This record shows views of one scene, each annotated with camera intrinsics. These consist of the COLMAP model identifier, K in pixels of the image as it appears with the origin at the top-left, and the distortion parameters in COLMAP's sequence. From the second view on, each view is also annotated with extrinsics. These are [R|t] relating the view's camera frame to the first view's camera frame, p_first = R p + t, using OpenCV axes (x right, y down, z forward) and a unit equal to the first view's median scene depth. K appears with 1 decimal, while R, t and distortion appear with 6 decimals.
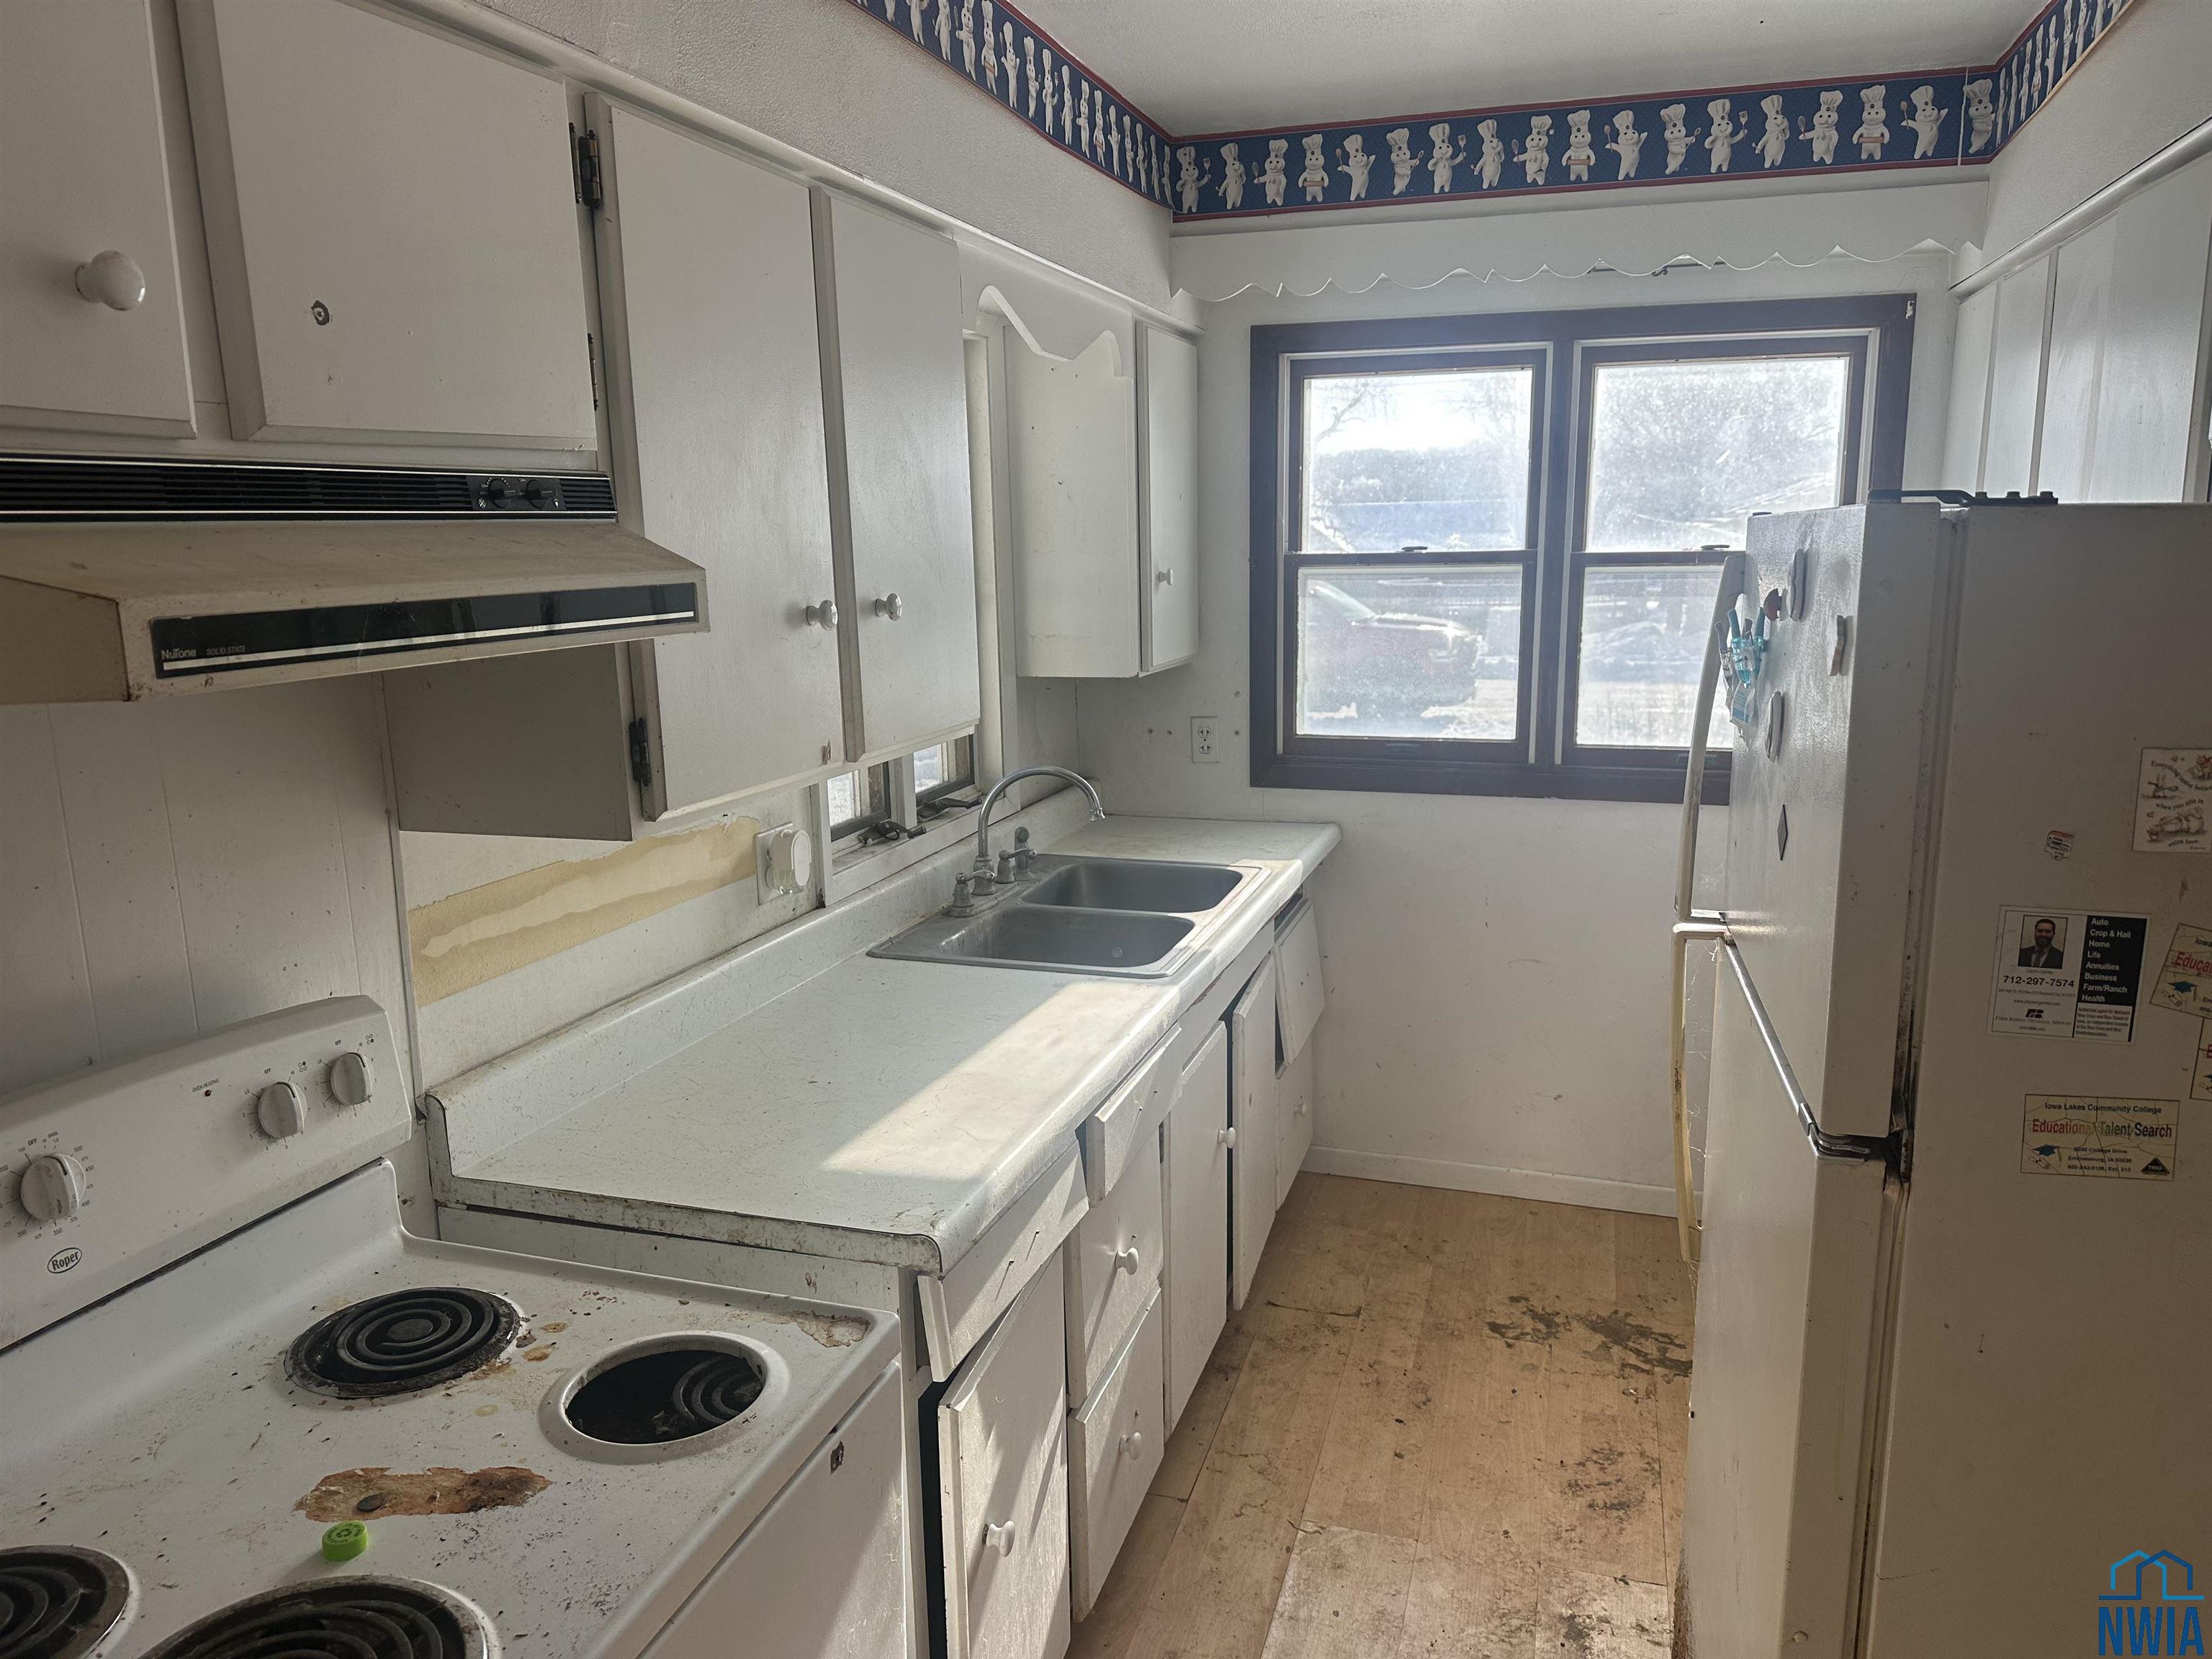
lens RADIAL K [[1557.9, 0, 1092.3], [0, 1557.9, 822.5], [0, 0, 1]] dist [0.051445, -0.068678]
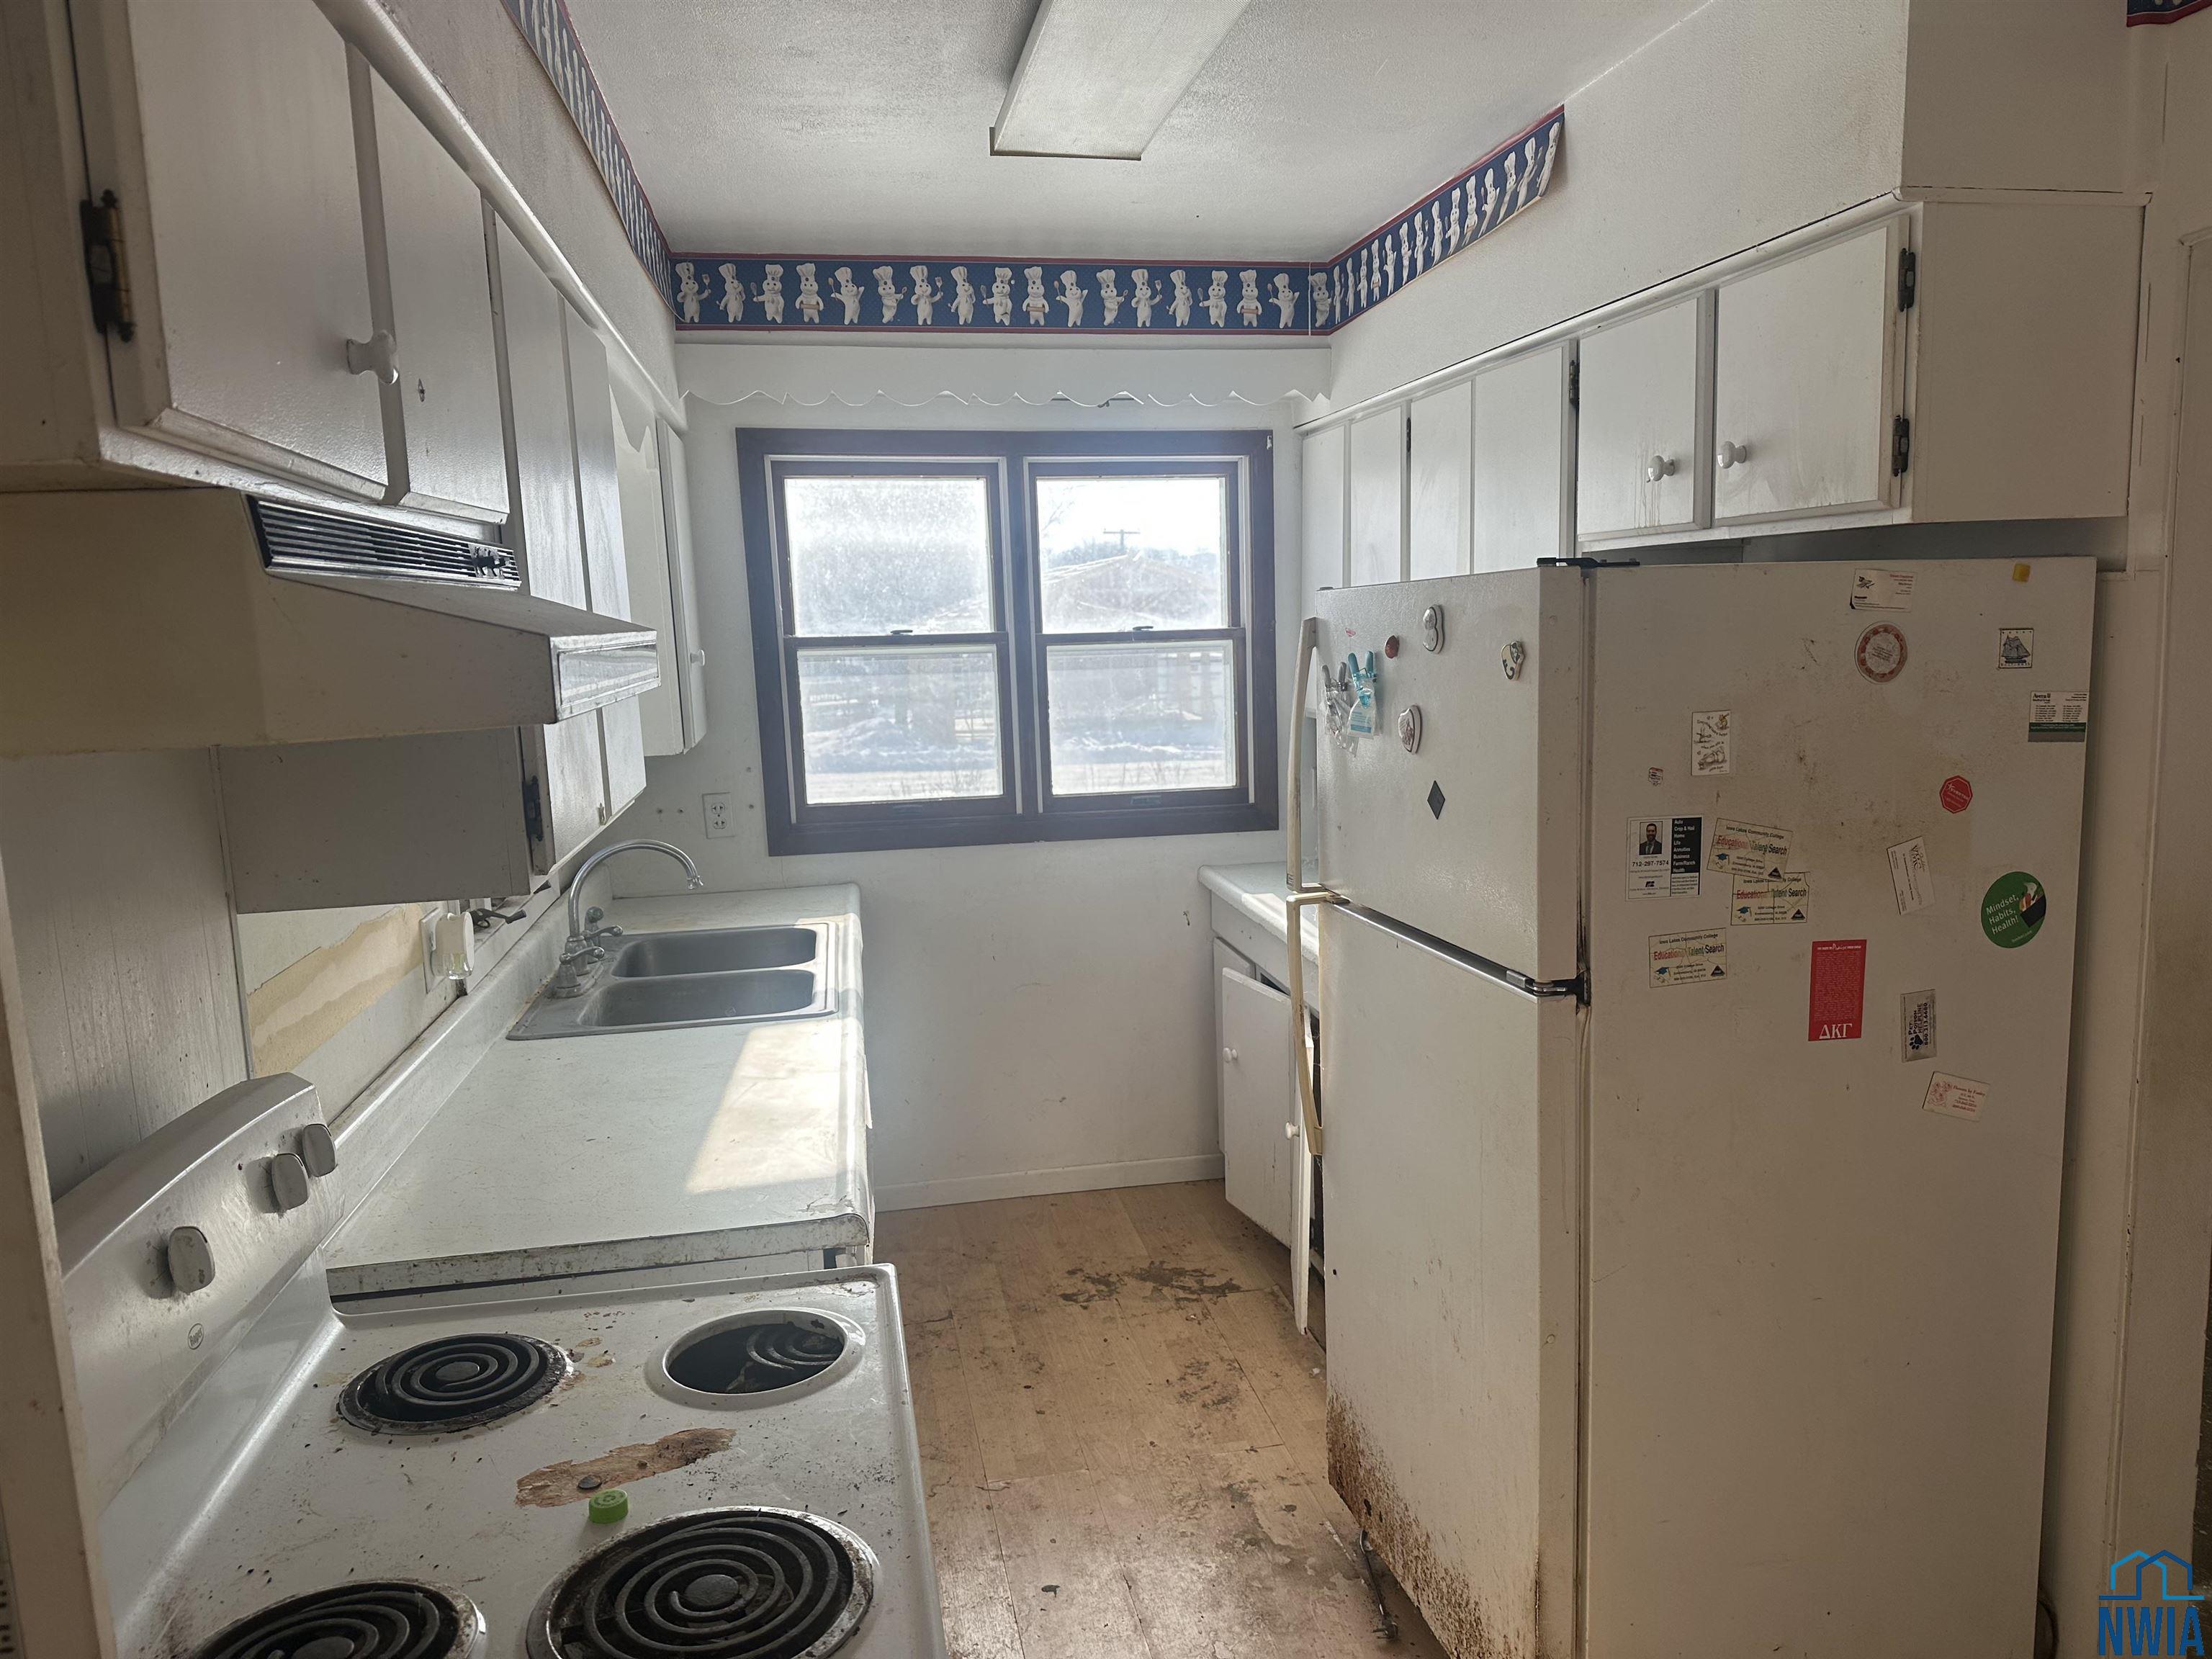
lens RADIAL K [[1557.9, 0, 1111.7], [0, 1557.9, 834.0], [0, 0, 1]] dist [0.051445, -0.068678]
pose [[0.879462, -0.077913, 0.469549, -0.250489], [0.105053, 0.993957, -0.031835, 0.026041], [-0.464231, 0.077325, 0.882332, -0.059518]]
